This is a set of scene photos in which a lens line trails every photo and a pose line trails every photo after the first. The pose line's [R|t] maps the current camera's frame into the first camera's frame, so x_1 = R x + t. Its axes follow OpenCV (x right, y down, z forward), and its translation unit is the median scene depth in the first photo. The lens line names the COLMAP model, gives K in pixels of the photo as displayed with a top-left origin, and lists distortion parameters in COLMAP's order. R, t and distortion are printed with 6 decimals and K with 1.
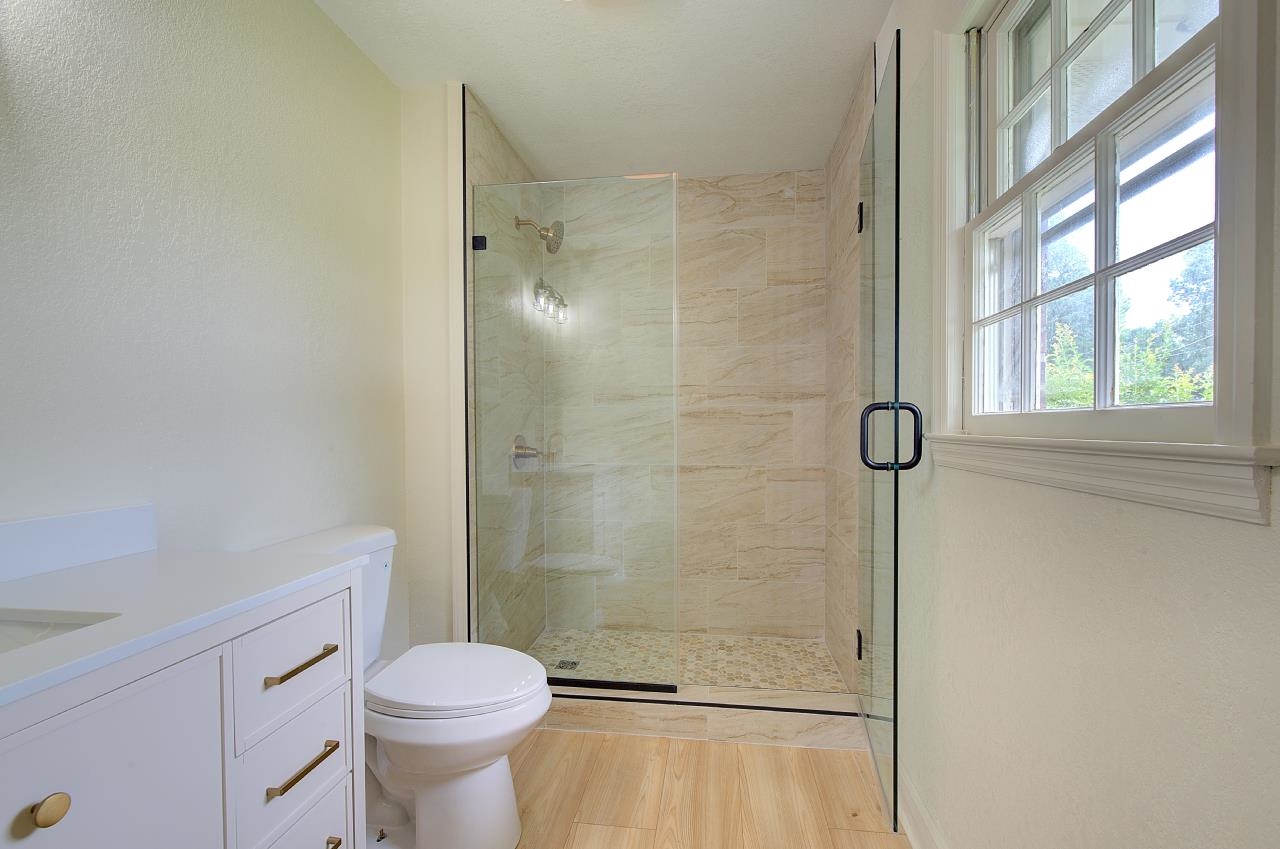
lens RADIAL K [[543.2, 0, 648.8], [0, 543.2, 437.7], [0, 0, 1]] dist [0.000893, 0.000386]
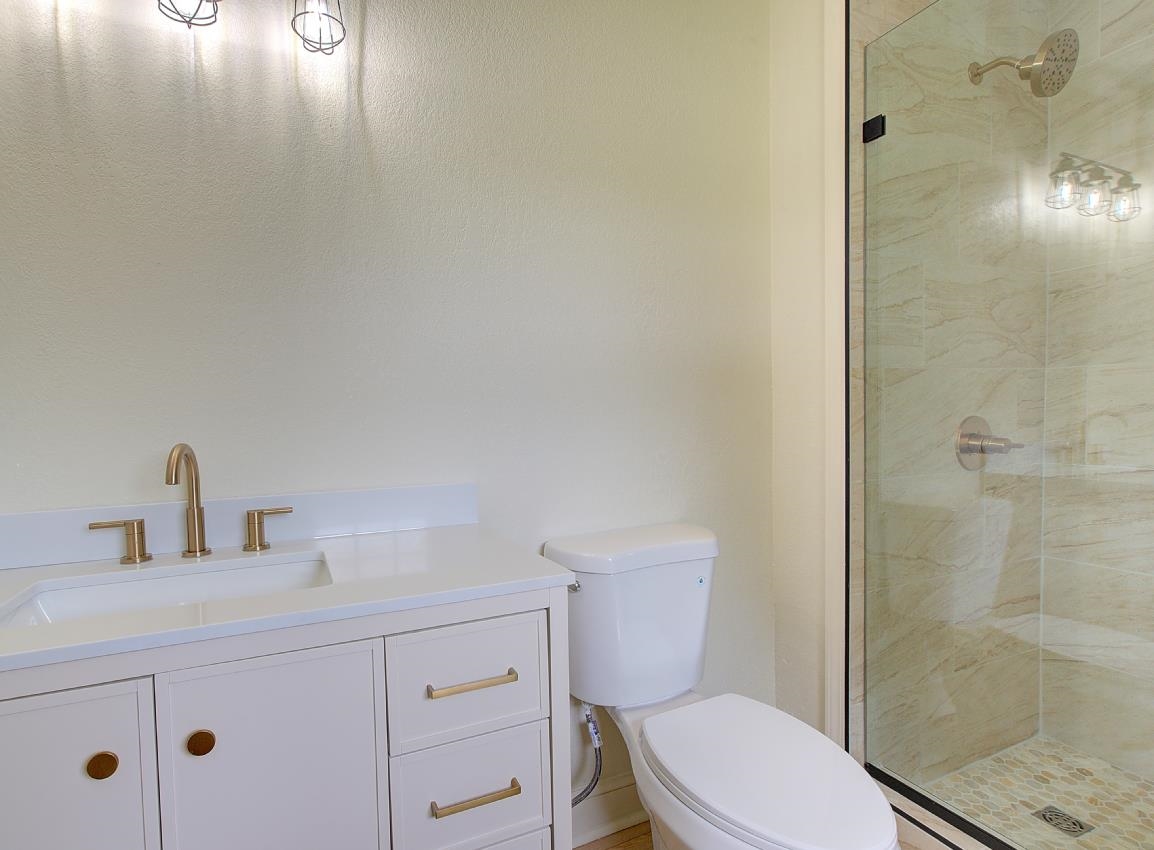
lens RADIAL K [[555.0, 0, 577.1], [0, 555.0, 433.7], [0, 0, 1]] dist [-0.000637, -0.000959]
pose [[0.501491, 0.026710, -0.864751, 0.085969], [0.002953, 0.999465, 0.032584, -0.006952], [0.865158, -0.018894, 0.501144, 0.279199]]
